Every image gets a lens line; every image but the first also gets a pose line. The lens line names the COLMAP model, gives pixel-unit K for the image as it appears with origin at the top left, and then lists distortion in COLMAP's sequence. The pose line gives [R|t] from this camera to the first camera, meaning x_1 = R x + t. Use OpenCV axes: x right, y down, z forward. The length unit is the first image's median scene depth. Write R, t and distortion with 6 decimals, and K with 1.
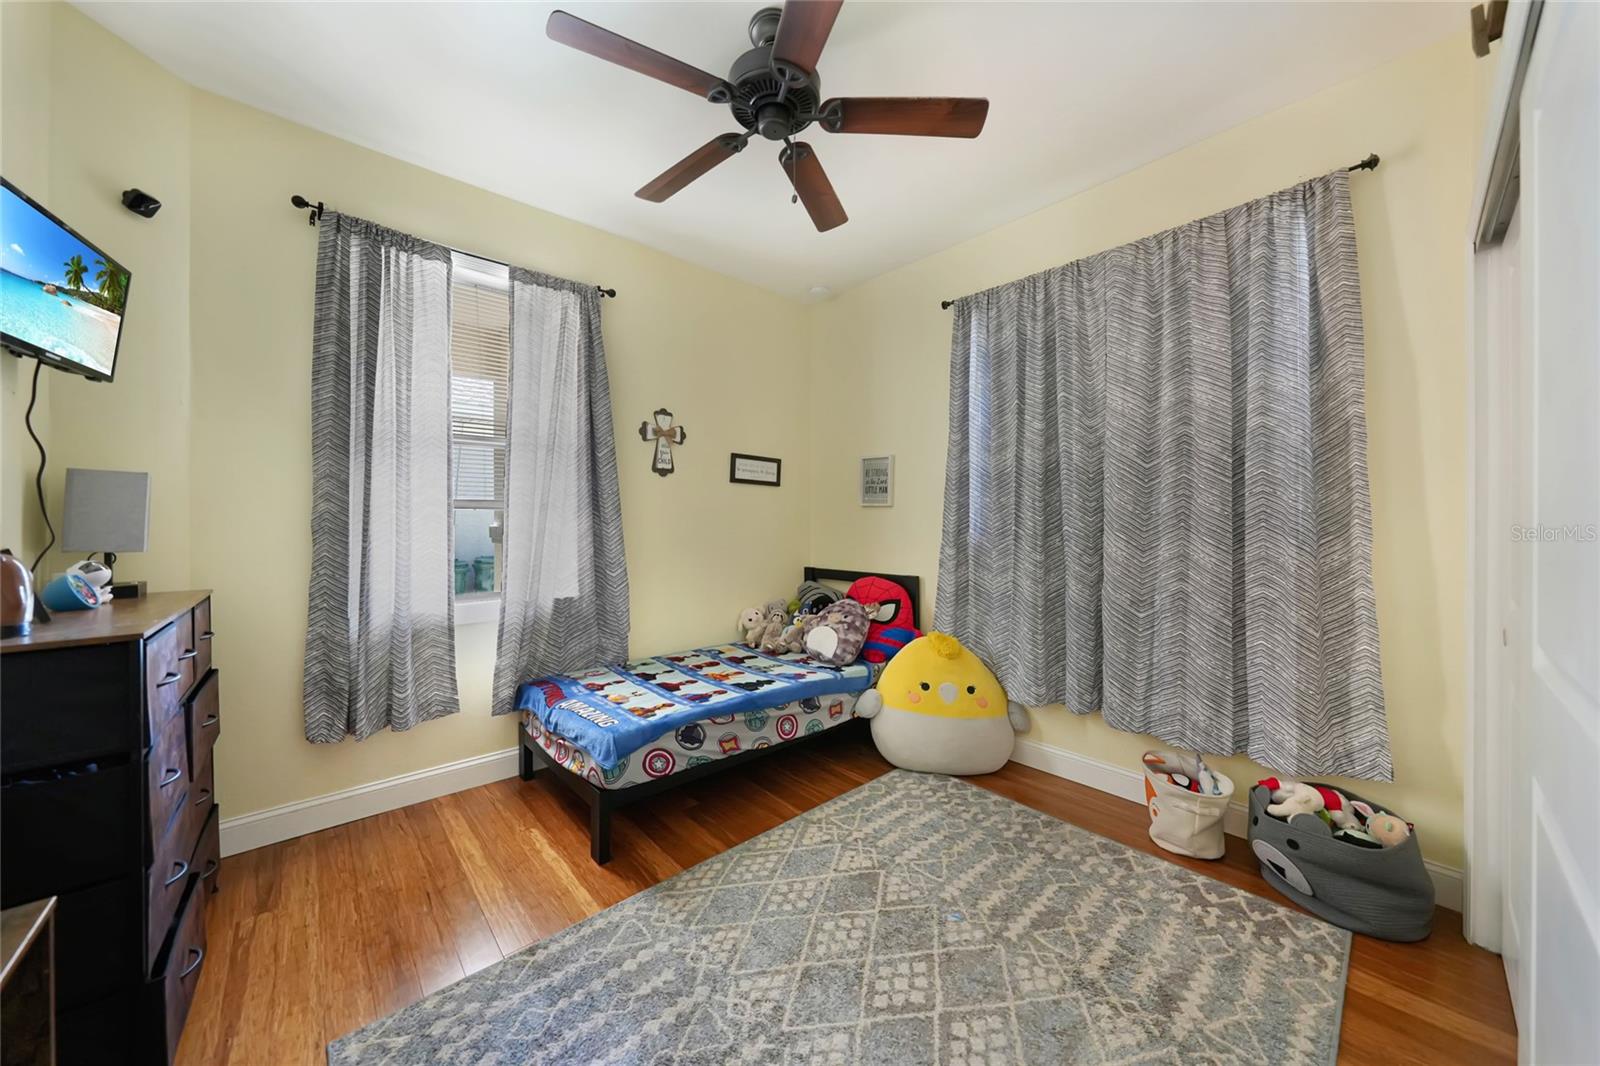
lens RADIAL K [[552.8, 0, 808.9], [0, 552.8, 519.7], [0, 0, 1]] dist [-0.001396, -0.000006]
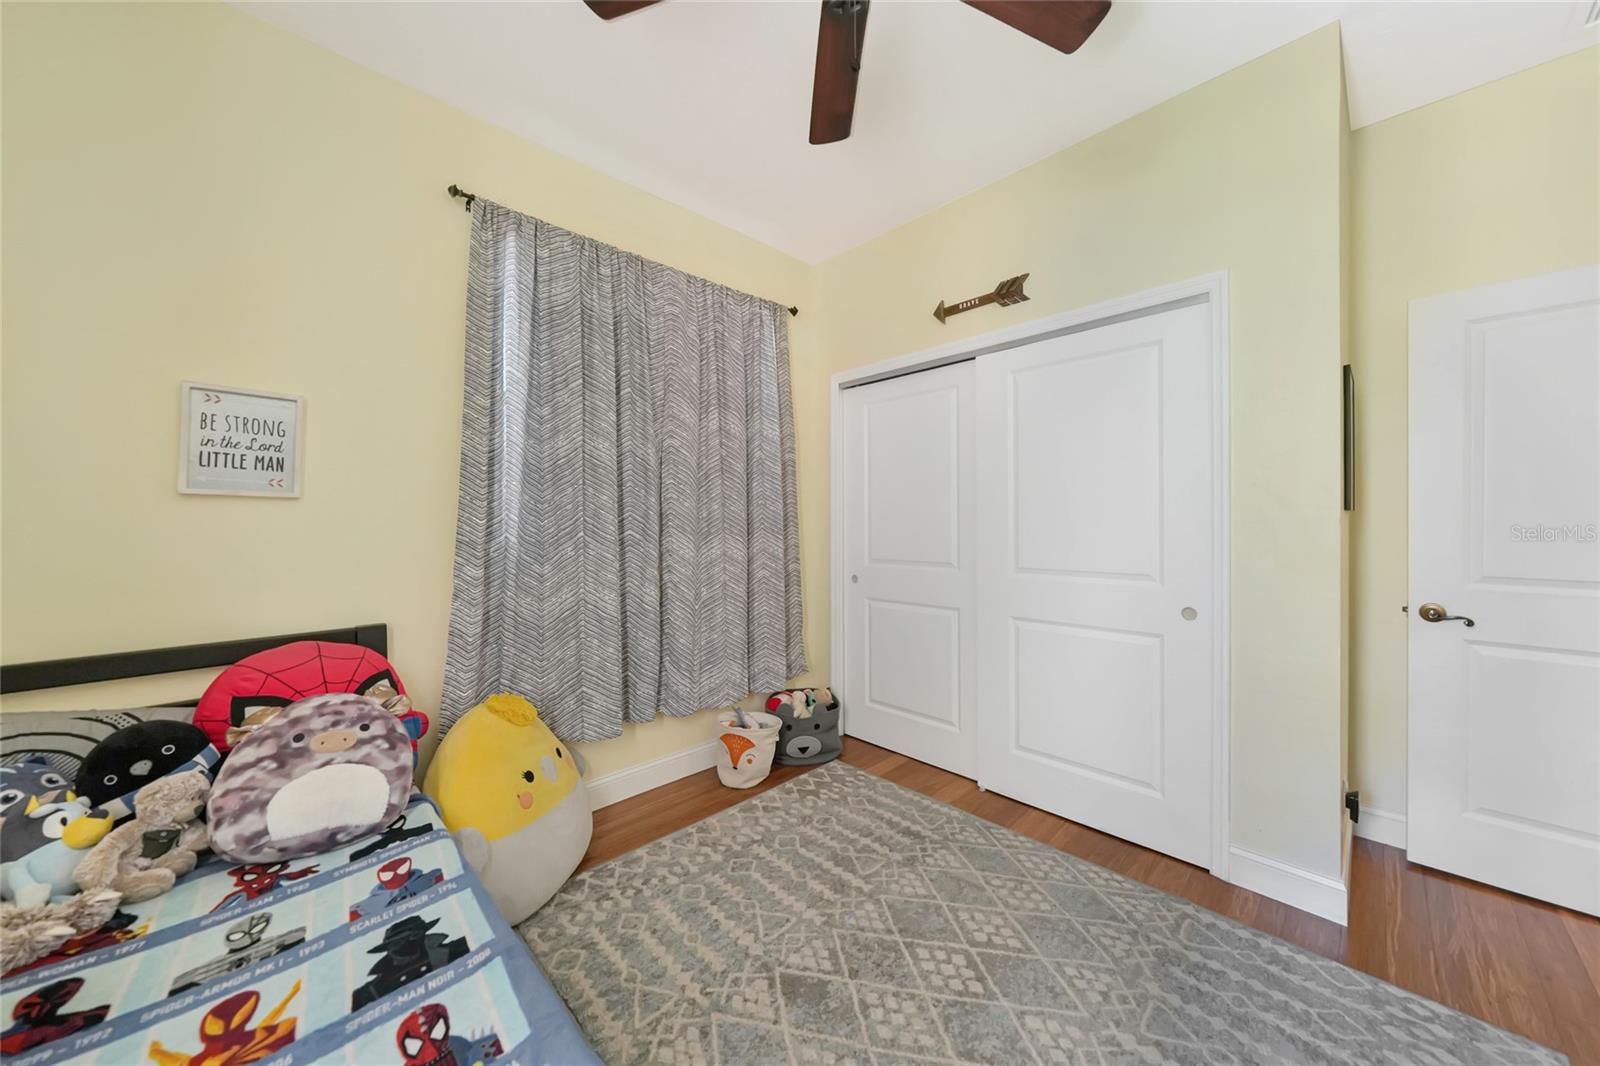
lens RADIAL K [[552.8, 0, 808.9], [0, 552.8, 519.7], [0, 0, 1]] dist [-0.001396, -0.000006]
pose [[-0.022717, 0.000486, 0.999742, -0.603142], [0.001693, 0.999998, -0.000447, -0.006432], [-0.999740, 0.001682, -0.022718, 0.890912]]
